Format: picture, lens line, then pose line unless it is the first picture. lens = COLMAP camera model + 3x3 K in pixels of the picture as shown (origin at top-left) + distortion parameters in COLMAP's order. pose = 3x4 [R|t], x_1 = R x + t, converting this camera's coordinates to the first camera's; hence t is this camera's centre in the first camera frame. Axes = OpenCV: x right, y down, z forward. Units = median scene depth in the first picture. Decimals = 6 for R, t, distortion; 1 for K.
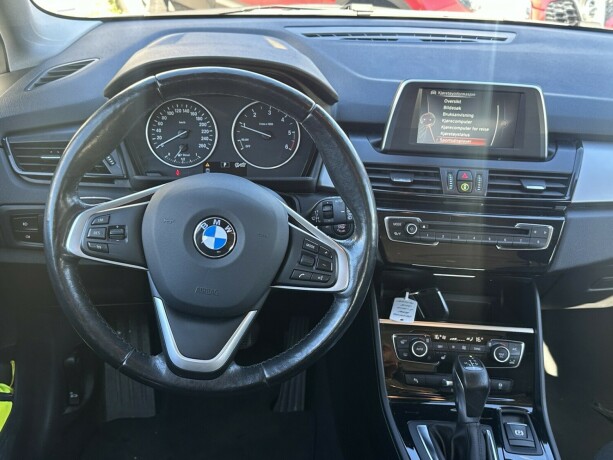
lens RADIAL K [[677.0, 0, 306.5], [0, 677.0, 230.0], [0, 0, 1]] dist [0.241112, -0.677883]
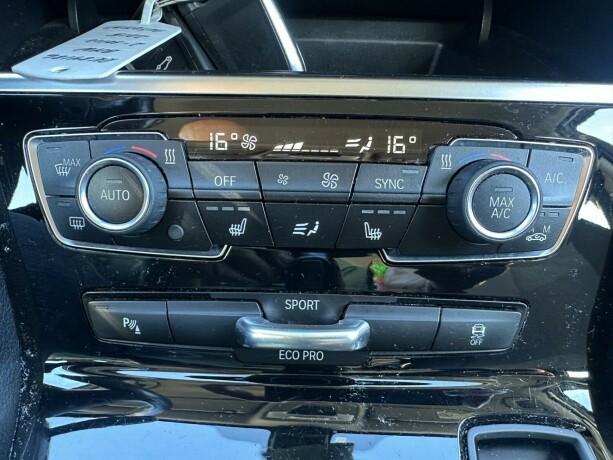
lens RADIAL K [[432.8, 0, 289.6], [0, 432.8, 259.8], [0, 0, 1]] dist [0.007742, -0.005376]
pose [[0.999298, -0.029829, -0.022686, 0.218107], [0.035276, 0.953037, 0.300792, 0.152617], [0.012648, -0.301381, 0.953420, 0.857580]]
